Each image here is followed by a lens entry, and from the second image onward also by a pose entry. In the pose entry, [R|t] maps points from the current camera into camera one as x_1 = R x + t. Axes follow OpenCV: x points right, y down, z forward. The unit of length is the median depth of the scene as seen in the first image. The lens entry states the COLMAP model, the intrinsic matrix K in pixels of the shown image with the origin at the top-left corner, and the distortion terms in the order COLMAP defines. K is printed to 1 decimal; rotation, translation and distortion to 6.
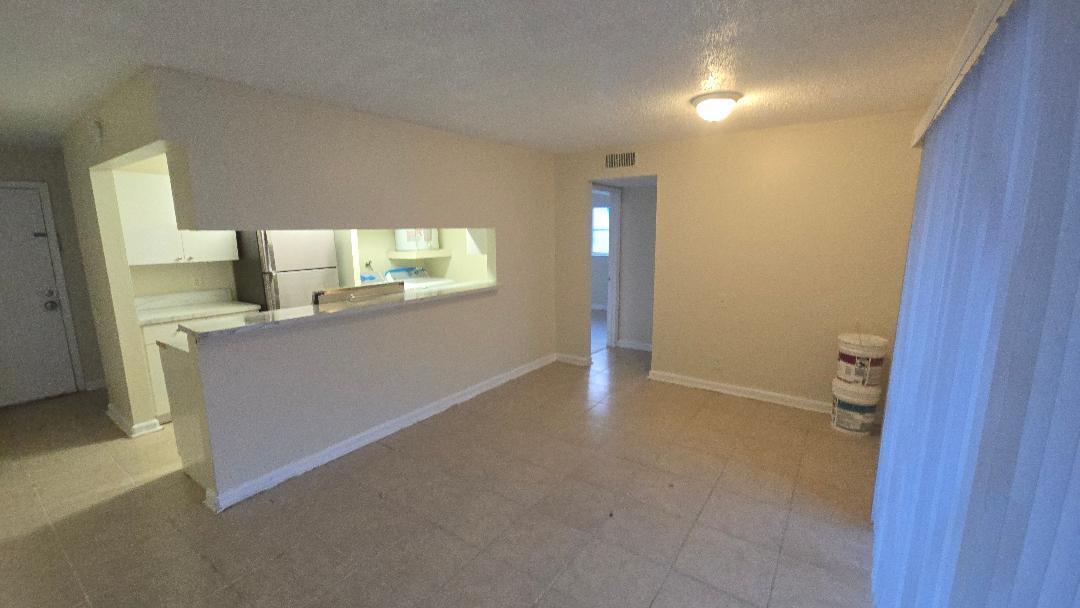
lens RADIAL K [[442.1, 0, 538.8], [0, 442.1, 313.2], [0, 0, 1]] dist [0.004392, -0.000257]
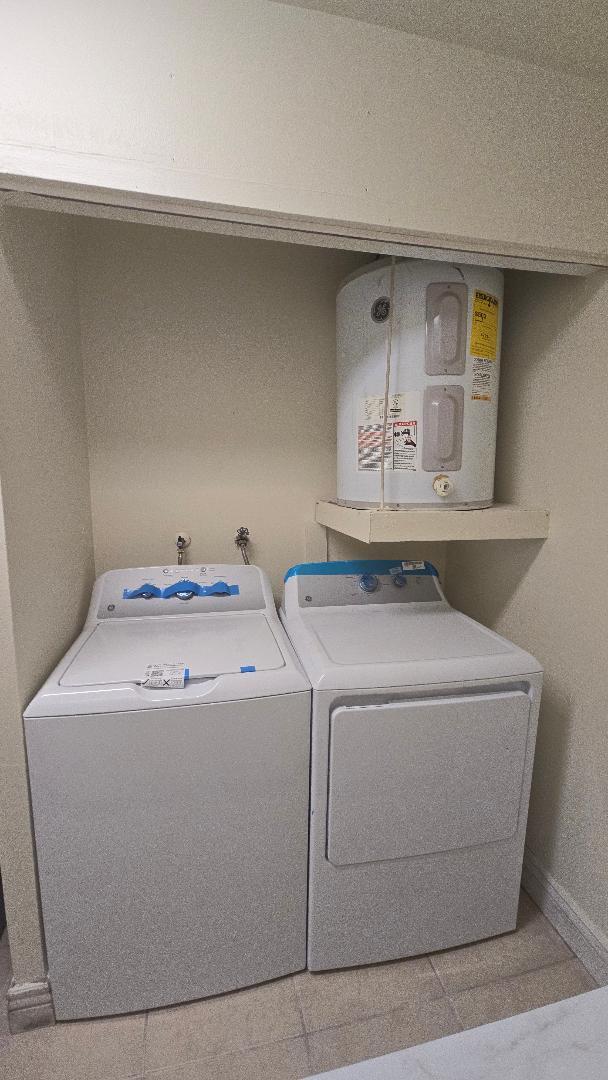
lens RADIAL K [[442.1, 0, 303.8], [0, 442.1, 538.4], [0, 0, 1]] dist [0.004392, -0.000257]
pose [[0.747756, 0.129174, -0.651287, -0.185565], [-0.139229, 0.989590, 0.036420, -0.158357], [0.649212, 0.063445, 0.757957, 0.977697]]
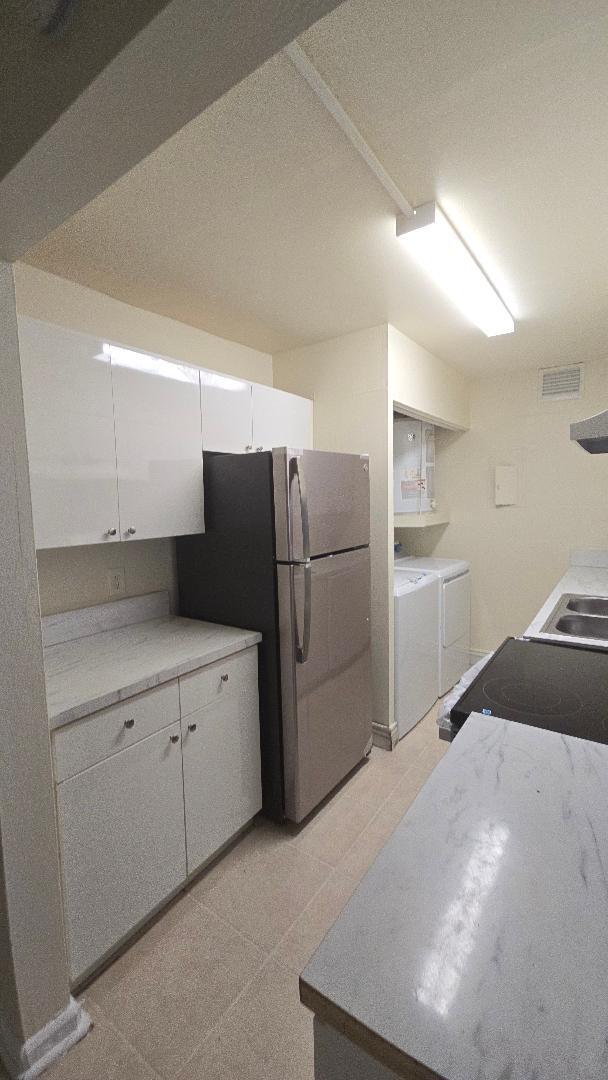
lens RADIAL K [[442.1, 0, 300.9], [0, 442.1, 540.7], [0, 0, 1]] dist [0.004392, -0.000257]
pose [[0.999848, -0.013221, -0.011331, -0.532996], [0.012129, 0.995725, -0.091568, -0.063651], [0.012494, 0.091417, 0.995734, 0.496555]]
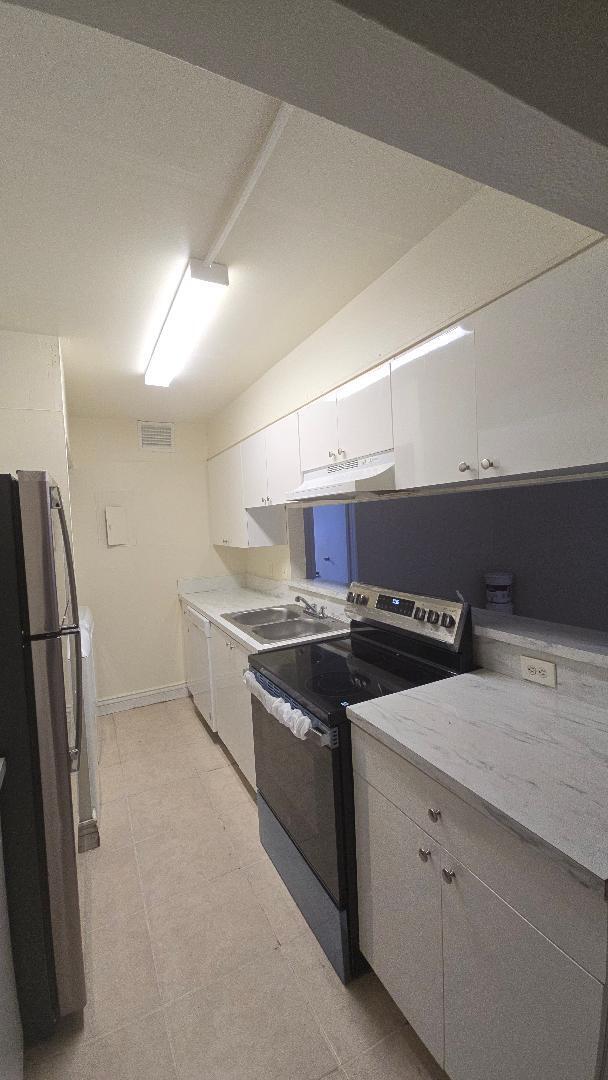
lens RADIAL K [[442.1, 0, 299.0], [0, 442.1, 541.2], [0, 0, 1]] dist [0.004392, -0.000257]
pose [[0.475567, -0.054969, 0.877960, -0.716262], [0.208128, 0.976740, -0.051584, -0.091158], [-0.854704, 0.207260, 0.475947, 0.615351]]
